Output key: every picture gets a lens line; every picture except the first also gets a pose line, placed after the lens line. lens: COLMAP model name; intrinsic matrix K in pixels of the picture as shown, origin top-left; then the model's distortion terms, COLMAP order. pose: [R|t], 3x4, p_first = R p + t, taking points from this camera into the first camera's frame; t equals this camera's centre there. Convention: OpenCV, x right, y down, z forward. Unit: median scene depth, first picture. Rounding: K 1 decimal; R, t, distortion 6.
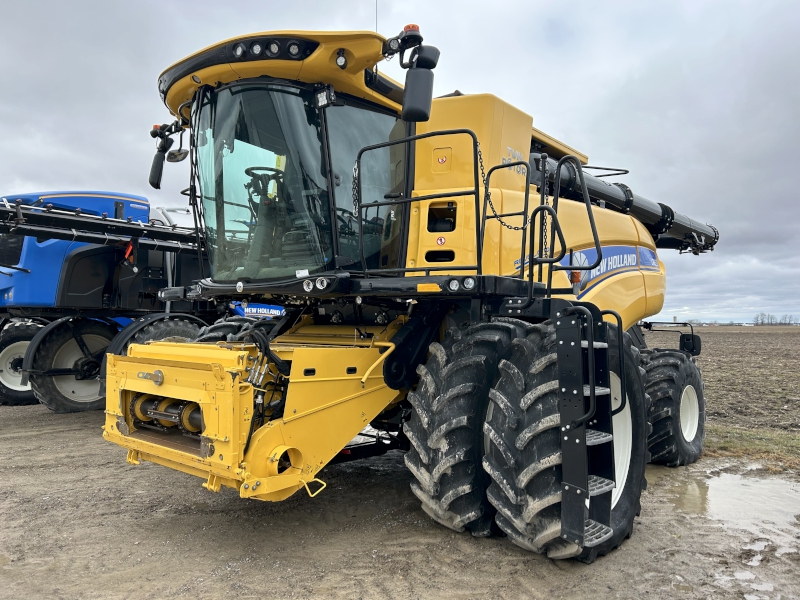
lens RADIAL K [[620.4, 0, 401.7], [0, 620.4, 303.5], [0, 0, 1]] dist [-0.000151, -0.016571]
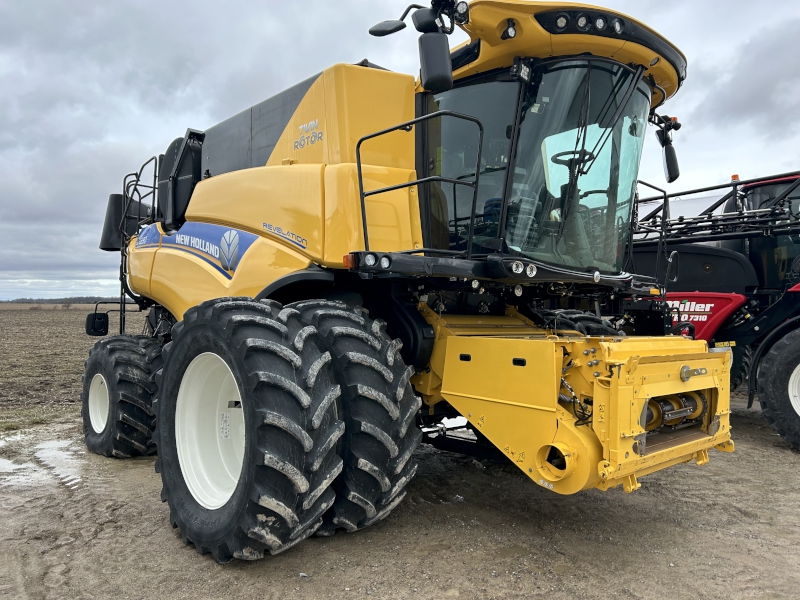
lens RADIAL K [[620.4, 0, 398.4], [0, 620.4, 297.9], [0, 0, 1]] dist [-0.000151, -0.016571]
pose [[0.103881, 0.024638, 0.994284, -1.420214], [-0.051161, 0.998502, -0.019397, 0.045401], [-0.993273, -0.048853, 0.104986, 1.374922]]
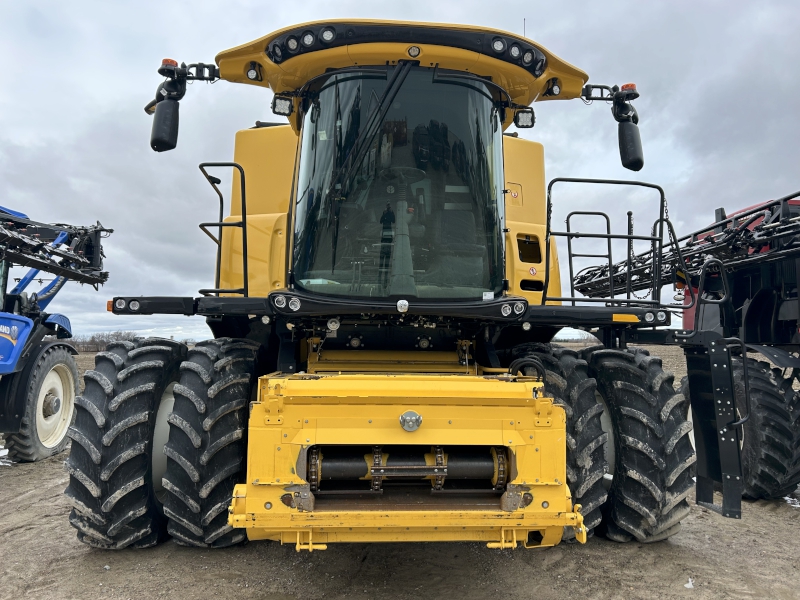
lens RADIAL K [[620.4, 0, 399.5], [0, 620.4, 297.7], [0, 0, 1]] dist [-0.000151, -0.016571]
pose [[0.702492, 0.056447, 0.709450, -0.979983], [-0.028560, 0.998283, -0.051149, 0.005902], [-0.711118, 0.015670, 0.702898, 0.478568]]
